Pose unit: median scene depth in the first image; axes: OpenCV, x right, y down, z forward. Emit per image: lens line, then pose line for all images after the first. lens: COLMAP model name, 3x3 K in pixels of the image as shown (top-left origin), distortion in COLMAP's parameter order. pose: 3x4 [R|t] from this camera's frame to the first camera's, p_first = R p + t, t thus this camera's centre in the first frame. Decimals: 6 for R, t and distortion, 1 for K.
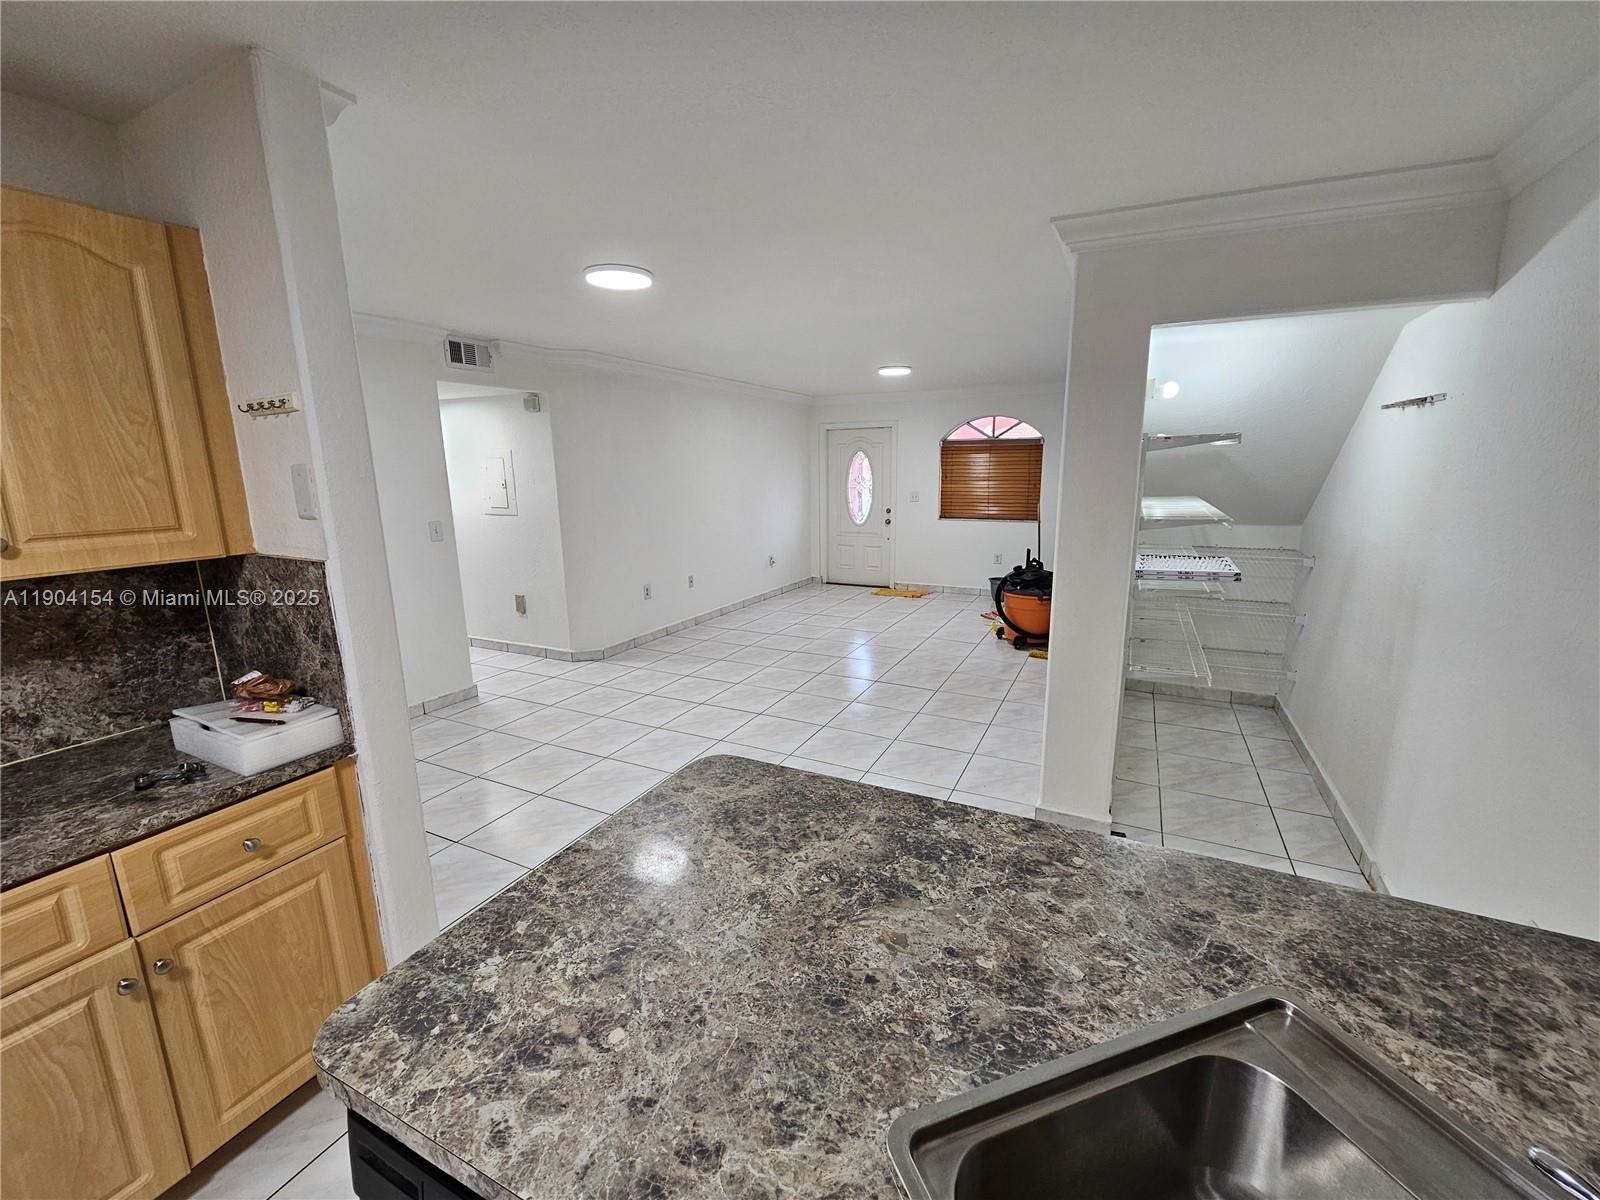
lens RADIAL K [[657.8, 0, 798.5], [0, 657.8, 598.7], [0, 0, 1]] dist [0.002866, 0.000044]
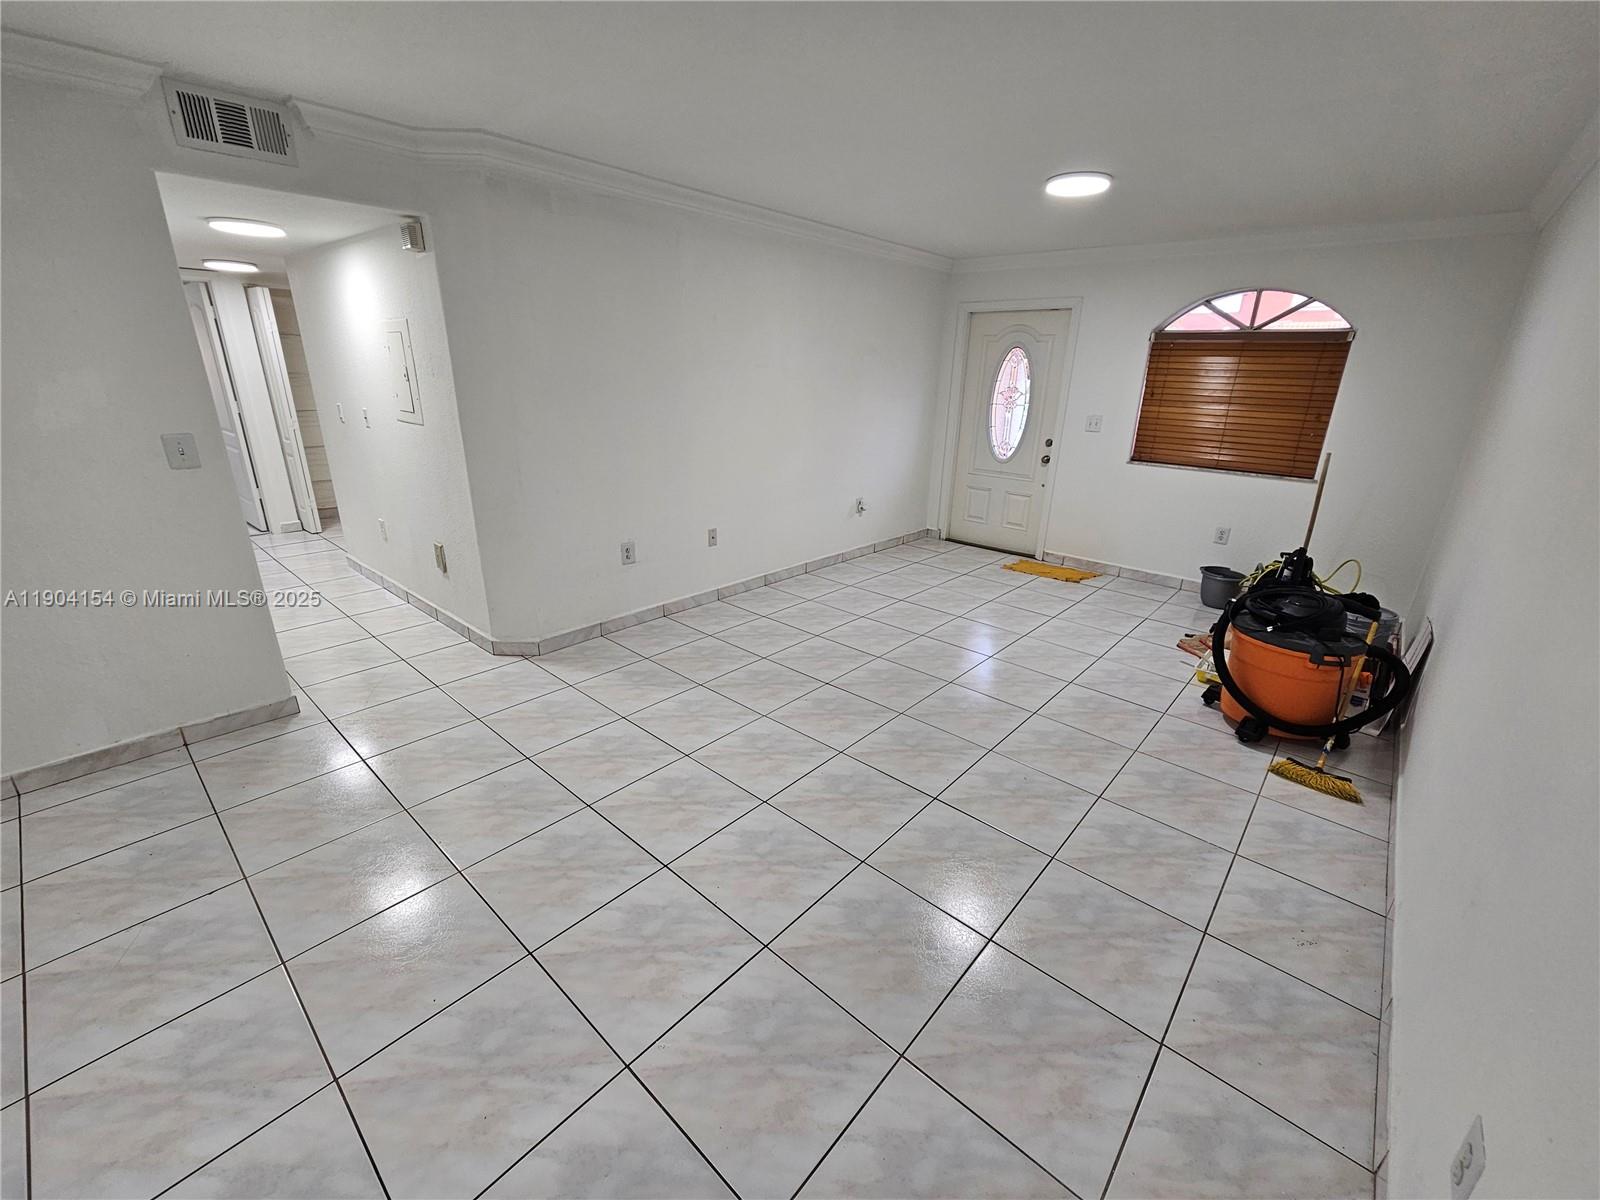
lens RADIAL K [[657.8, 0, 804.1], [0, 657.8, 598.4], [0, 0, 1]] dist [0.002866, 0.000044]
pose [[0.966434, 0.118228, -0.228096, 0.072745], [-0.086129, 0.985542, 0.145909, -0.058522], [0.242049, -0.121366, 0.962644, 0.305316]]
